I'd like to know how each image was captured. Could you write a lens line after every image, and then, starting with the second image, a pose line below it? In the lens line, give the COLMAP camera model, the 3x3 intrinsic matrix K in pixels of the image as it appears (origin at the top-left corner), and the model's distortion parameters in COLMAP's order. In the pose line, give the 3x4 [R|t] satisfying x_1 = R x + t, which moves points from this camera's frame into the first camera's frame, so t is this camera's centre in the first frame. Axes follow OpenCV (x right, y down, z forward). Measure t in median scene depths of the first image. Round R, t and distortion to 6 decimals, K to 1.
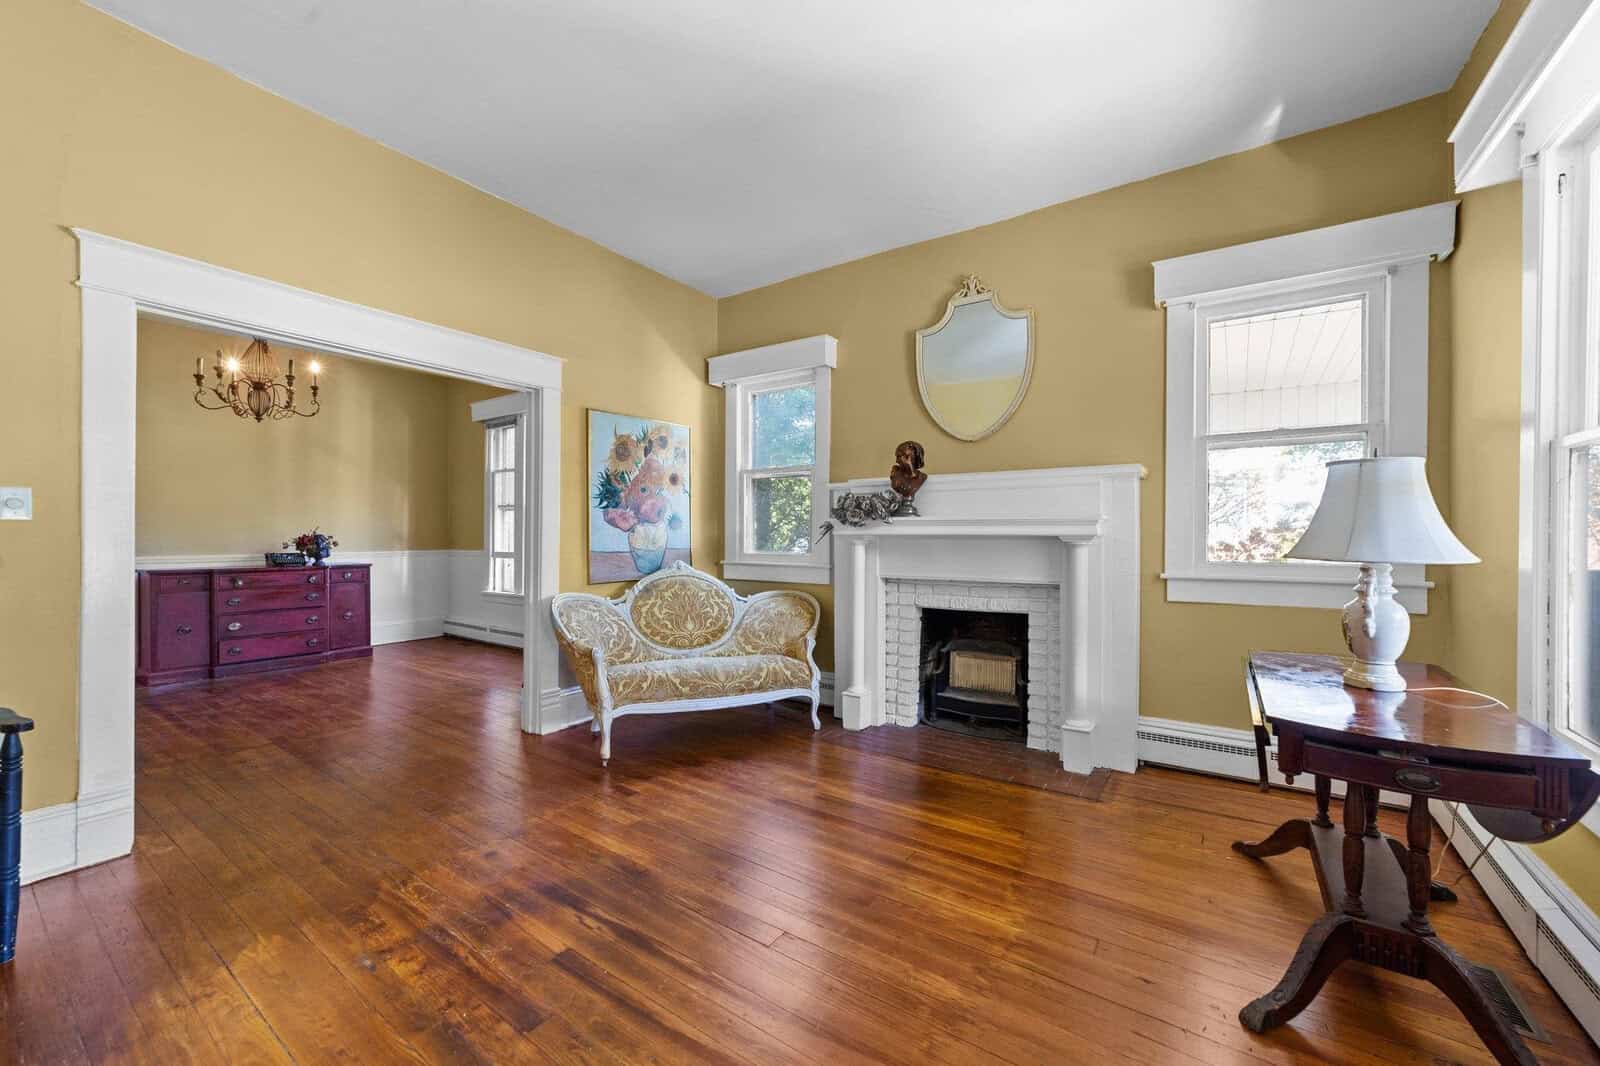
lens RADIAL K [[610.7, 0, 799.0], [0, 610.7, 538.0], [0, 0, 1]] dist [-0.024610, 0.007781]
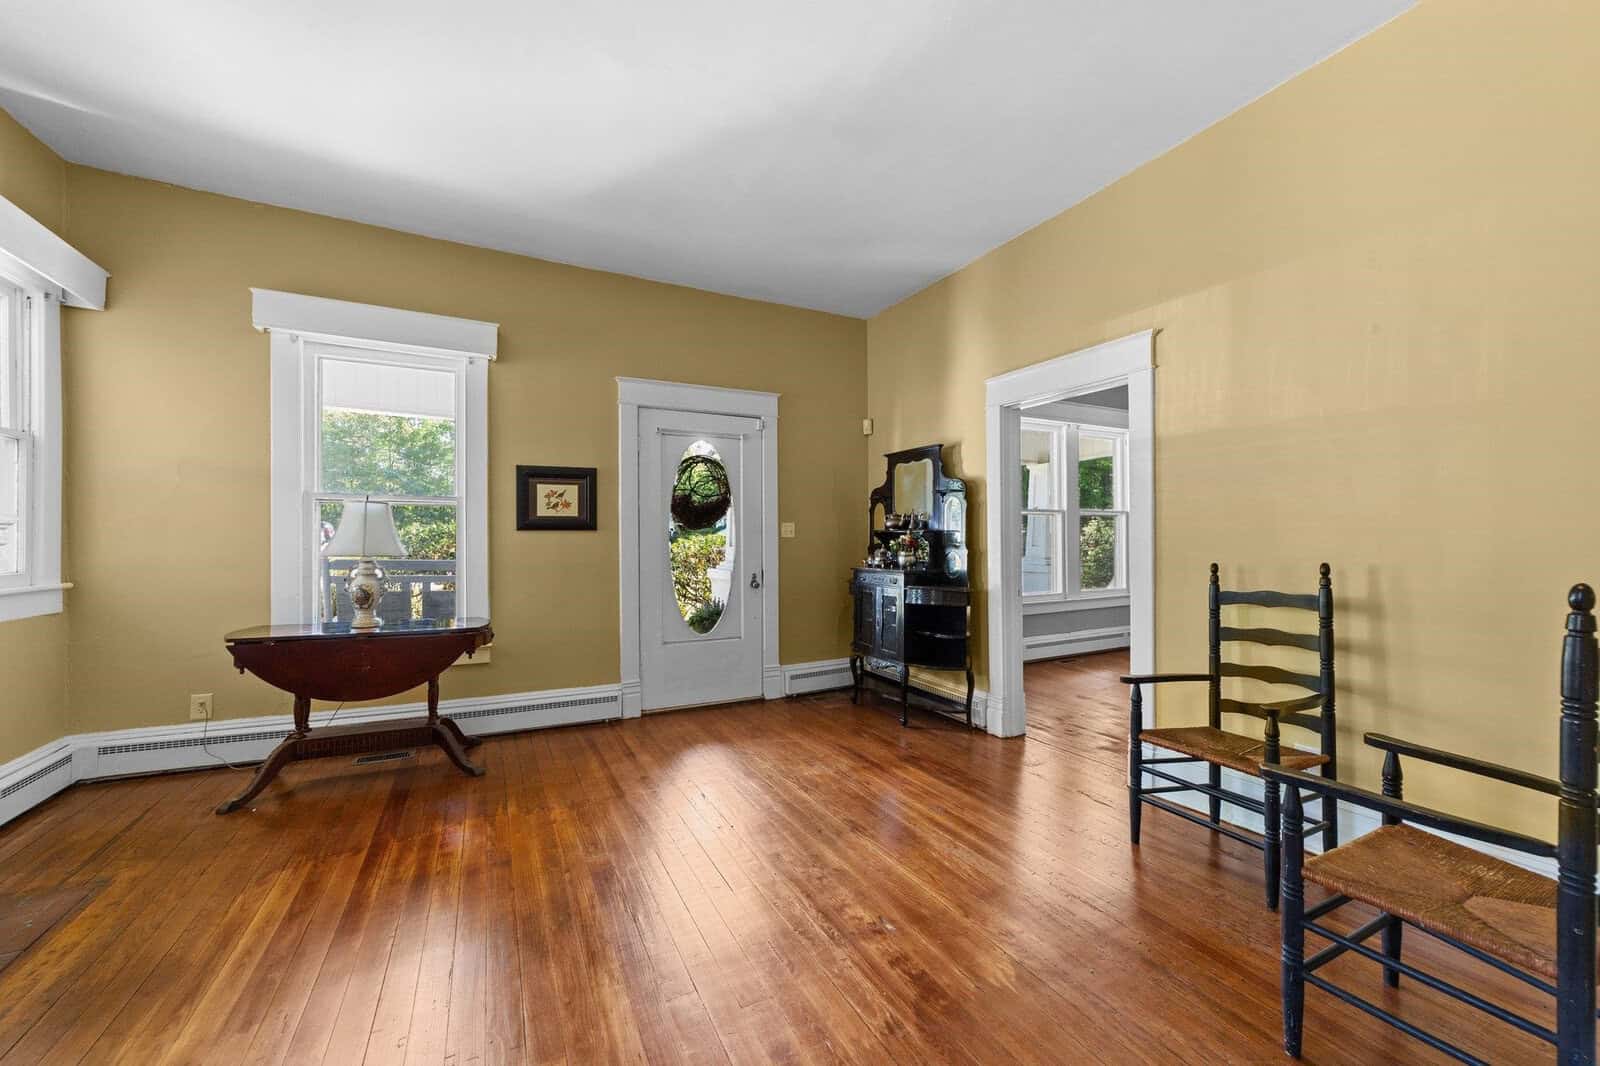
lens RADIAL K [[610.7, 0, 799.0], [0, 610.7, 538.0], [0, 0, 1]] dist [-0.024610, 0.007781]
pose [[-0.876479, -0.000432, 0.481440, -0.909567], [0.000543, 0.999998, 0.001886, -0.017865], [-0.481440, 0.001914, -0.876477, 1.688305]]
